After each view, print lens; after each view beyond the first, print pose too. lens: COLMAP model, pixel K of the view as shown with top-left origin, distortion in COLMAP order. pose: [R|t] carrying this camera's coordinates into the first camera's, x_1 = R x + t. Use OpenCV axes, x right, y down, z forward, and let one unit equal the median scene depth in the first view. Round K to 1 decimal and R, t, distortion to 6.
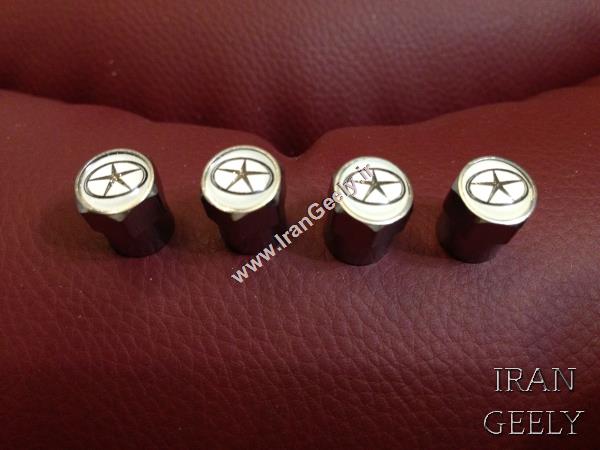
lens RADIAL K [[590.7, 0, 300.0], [0, 590.7, 225.0], [0, 0, 1]] dist [0.014663, -0.018152]
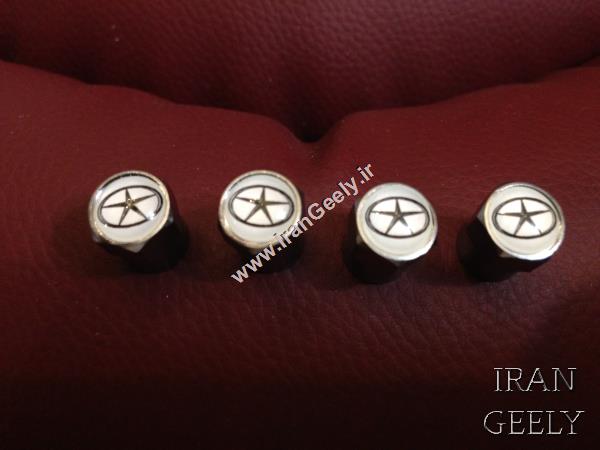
lens RADIAL K [[590.7, 0, 300.0], [0, 590.7, 225.0], [0, 0, 1]] dist [0.014663, -0.018152]
pose [[0.999958, 0.009077, -0.001136, -0.030066], [-0.008801, 0.988432, 0.151409, -0.180875], [0.002497, -0.151393, 0.988471, 0.037598]]
